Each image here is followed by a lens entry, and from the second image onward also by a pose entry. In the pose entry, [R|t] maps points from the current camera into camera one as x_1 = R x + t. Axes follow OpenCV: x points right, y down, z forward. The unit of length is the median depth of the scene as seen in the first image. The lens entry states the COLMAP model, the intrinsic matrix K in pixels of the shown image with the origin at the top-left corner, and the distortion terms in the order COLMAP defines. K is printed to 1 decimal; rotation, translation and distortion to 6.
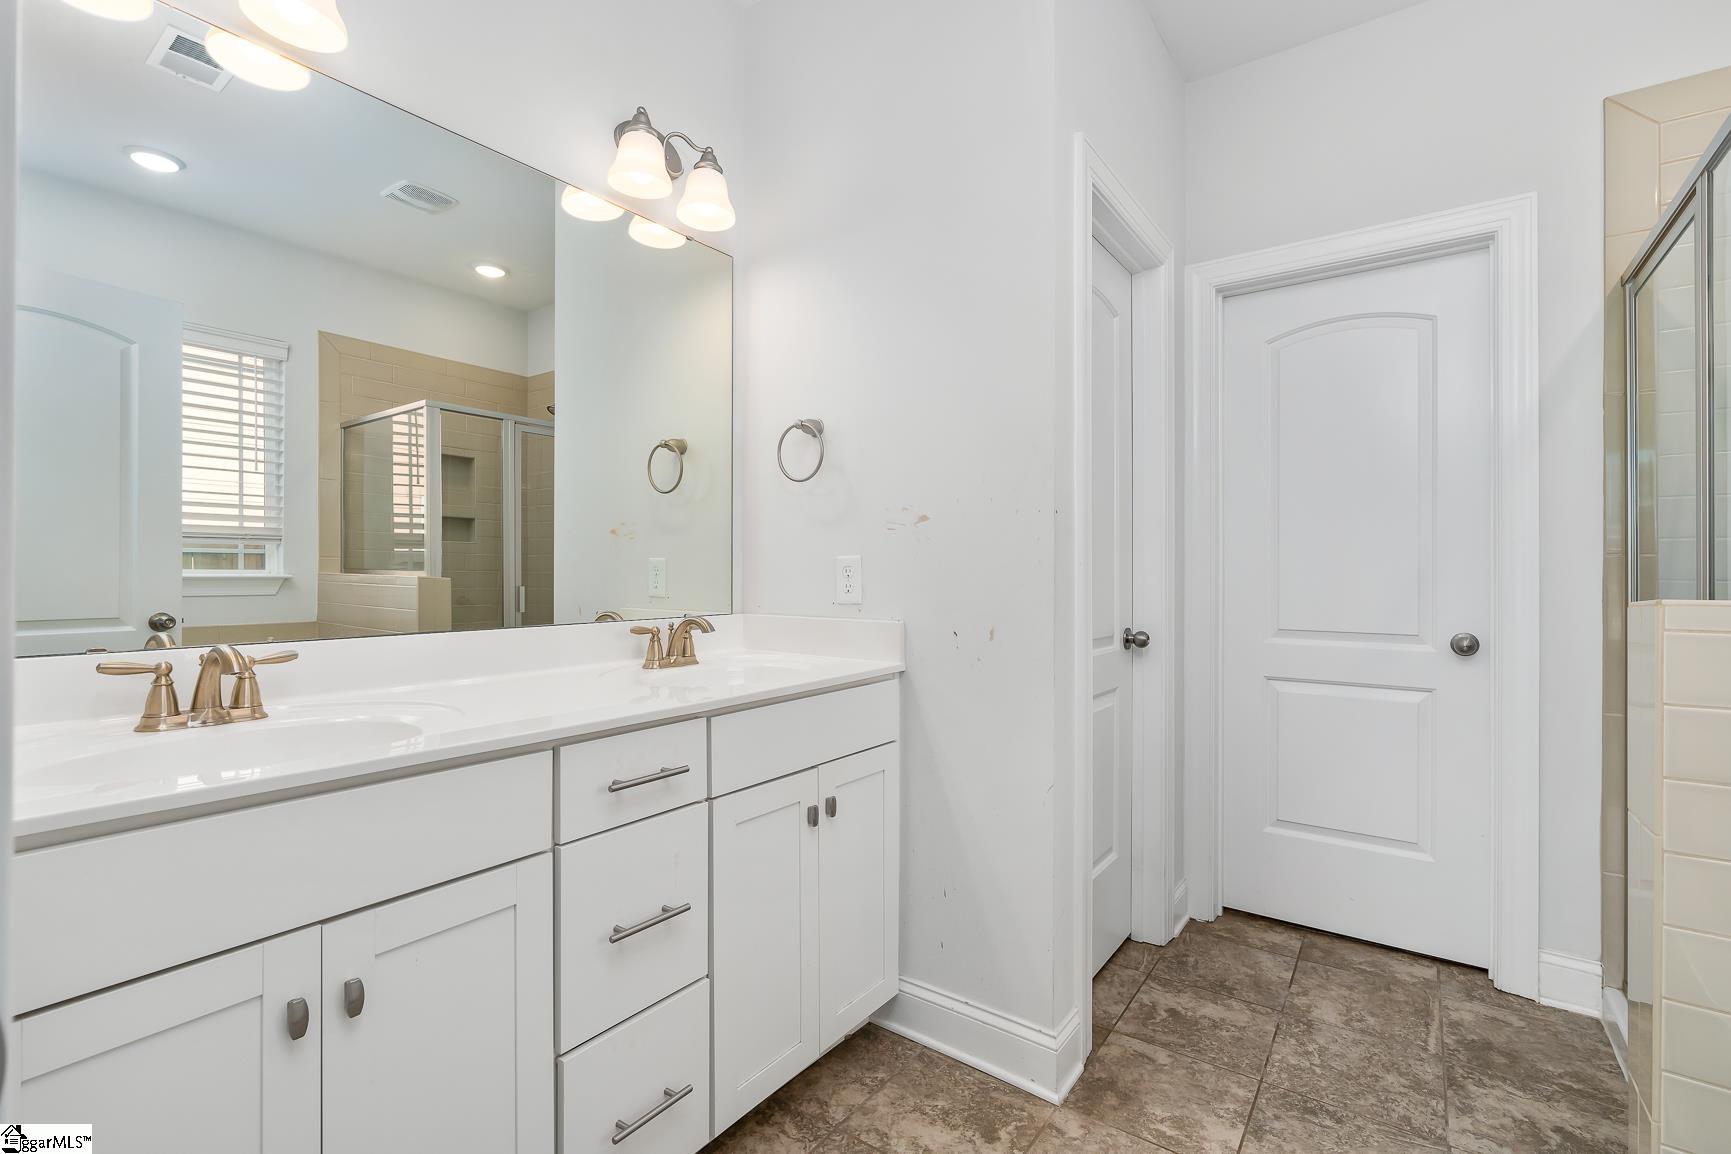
lens RADIAL K [[778.5, 0, 866.4], [0, 778.5, 563.6], [0, 0, 1]] dist [-0.010618, 0.003825]
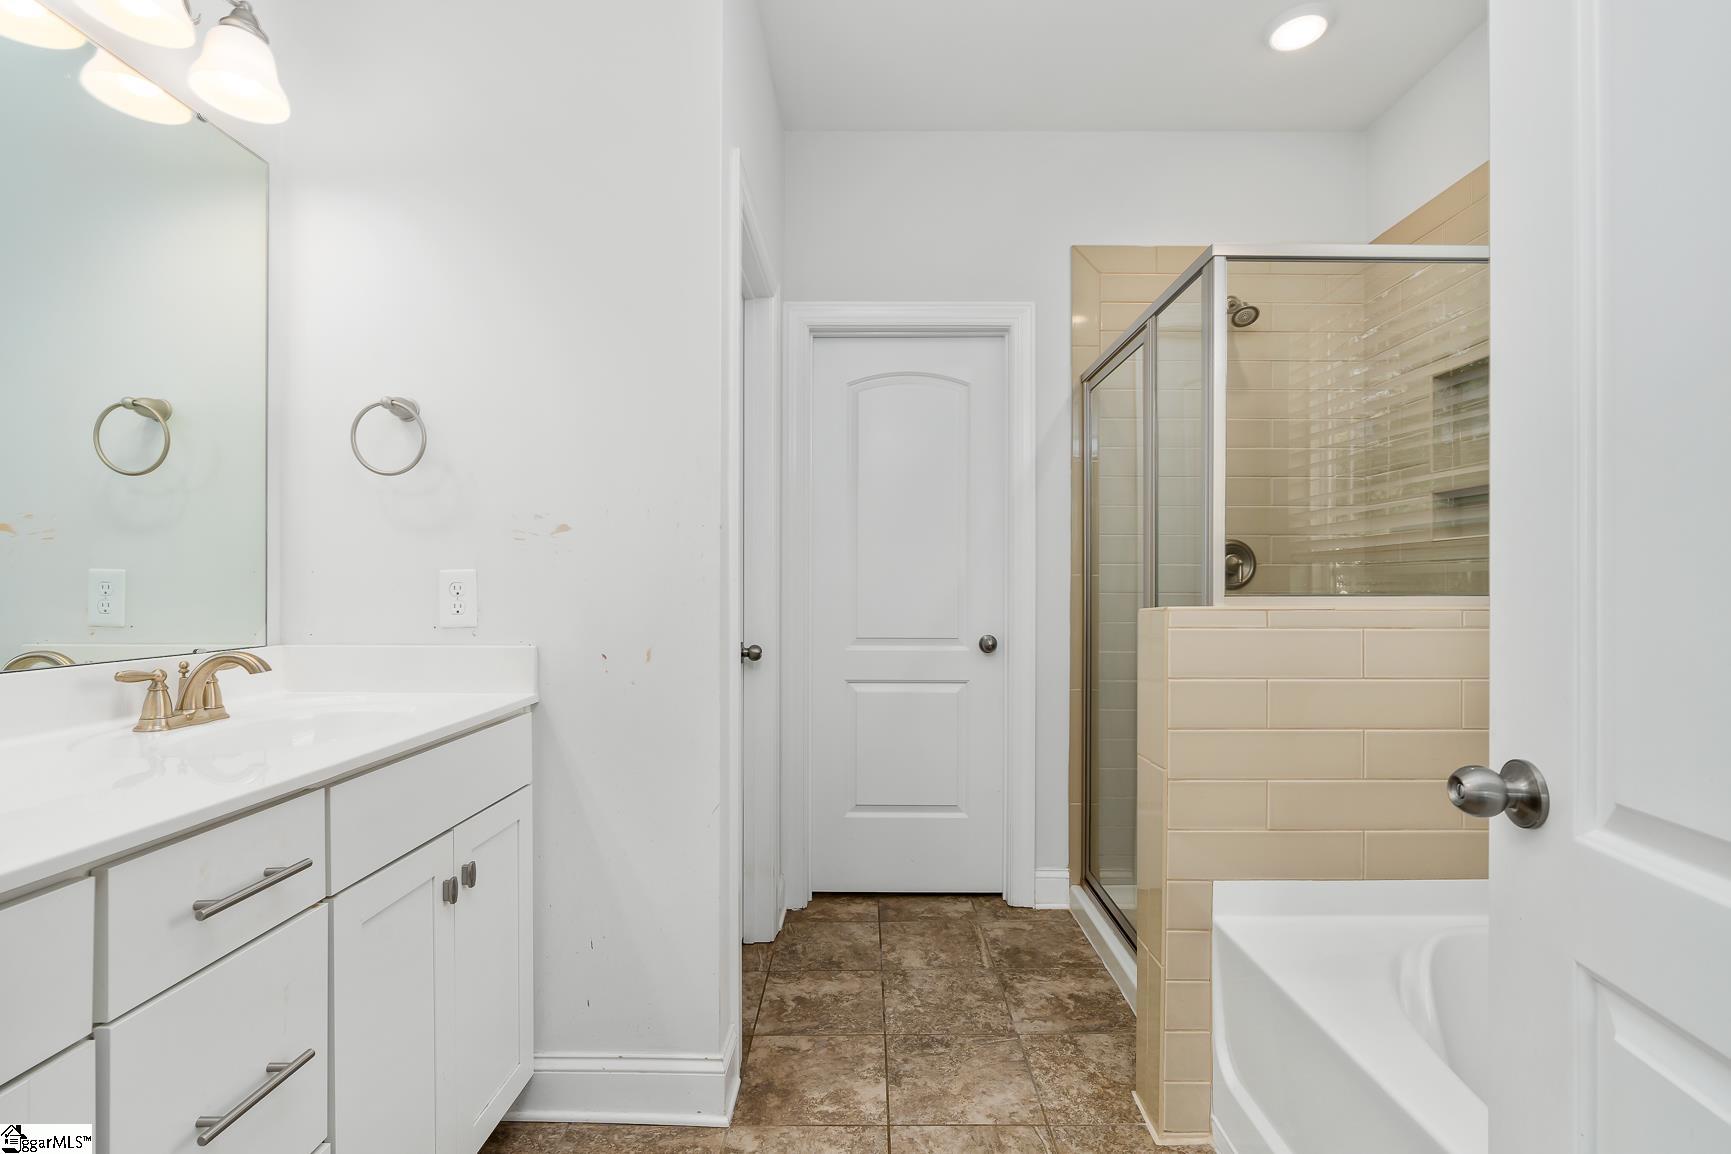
lens RADIAL K [[778.5, 0, 869.3], [0, 778.5, 582.7], [0, 0, 1]] dist [-0.010618, 0.003825]
pose [[0.812830, 0.001228, 0.582499, -0.155865], [-0.003726, 0.999988, 0.003092, -0.000136], [-0.582489, -0.004684, 0.812825, 0.079063]]
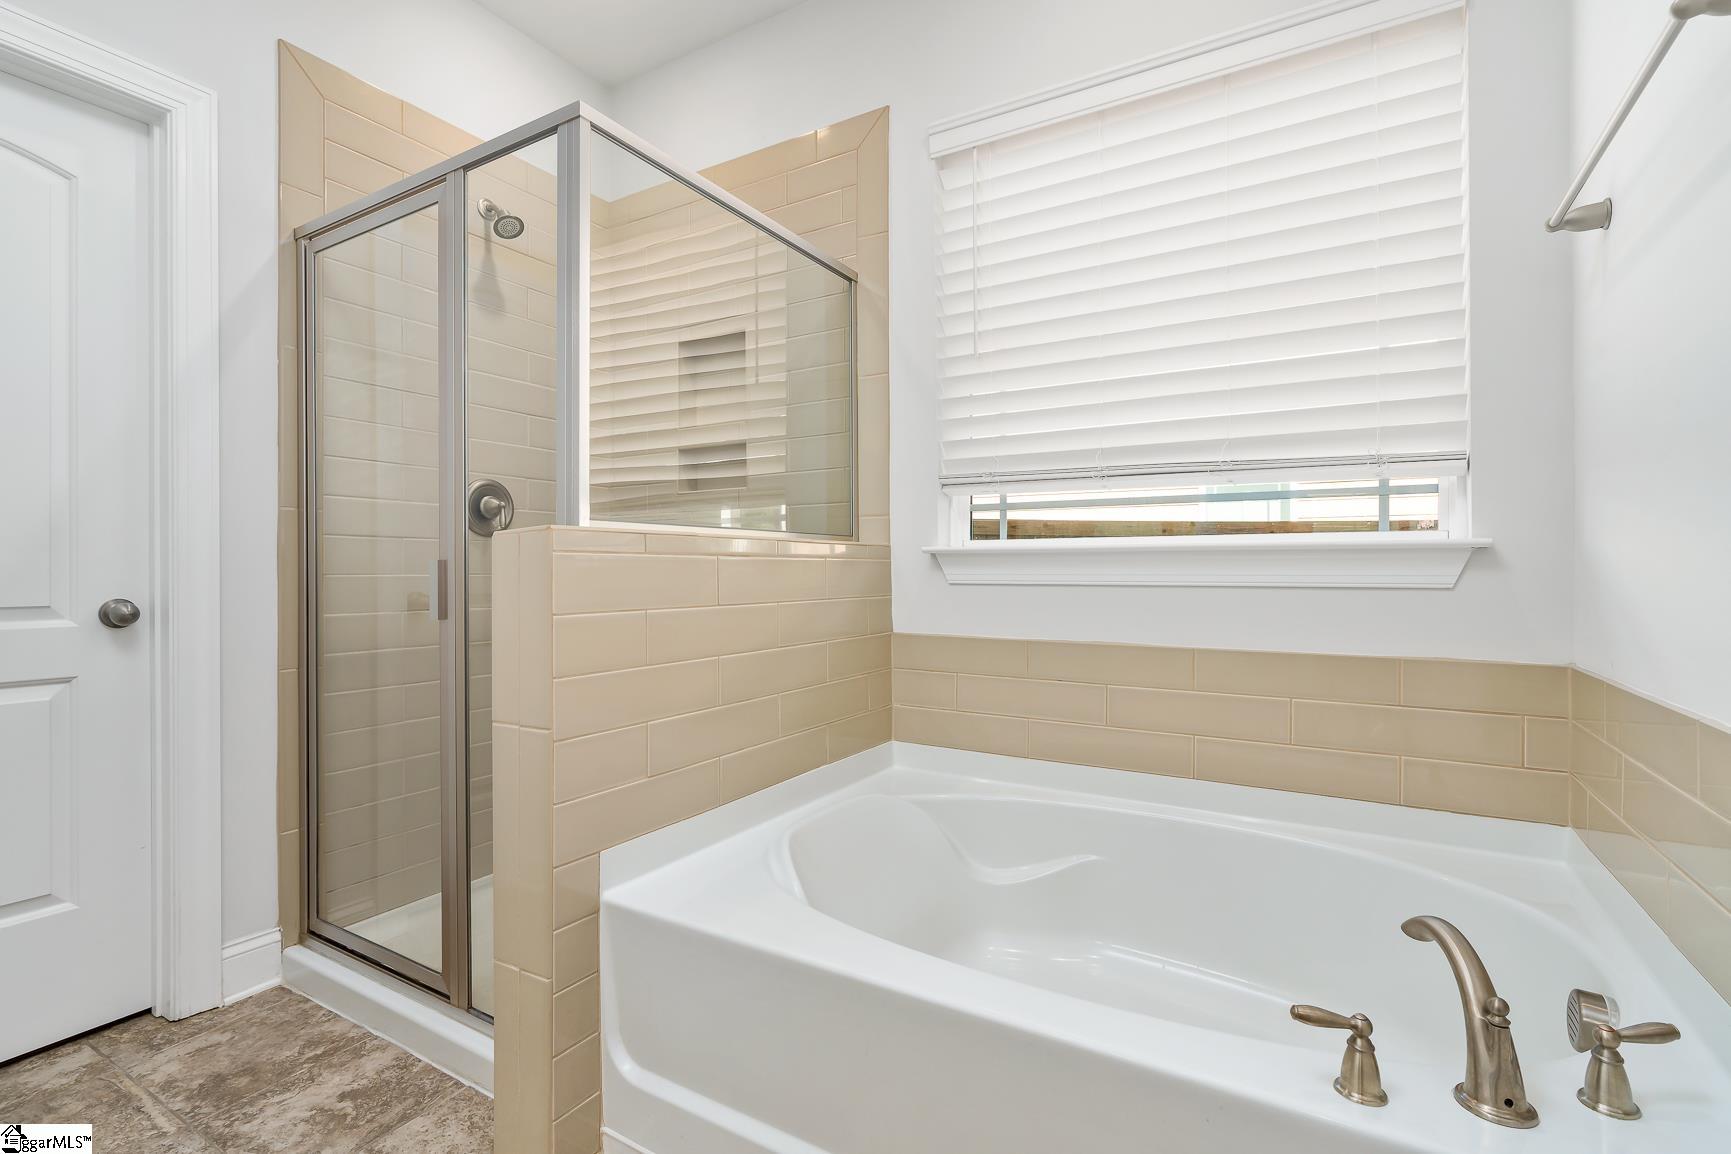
lens RADIAL K [[800.2, 0, 860.7], [0, 800.2, 568.4], [0, 0, 1]] dist [-0.006294, 0.001955]
pose [[-0.081768, -0.000976, 0.996651, -0.111240], [-0.003562, 0.999993, 0.000687, 0.062472], [-0.996645, -0.003494, -0.081771, 0.360164]]
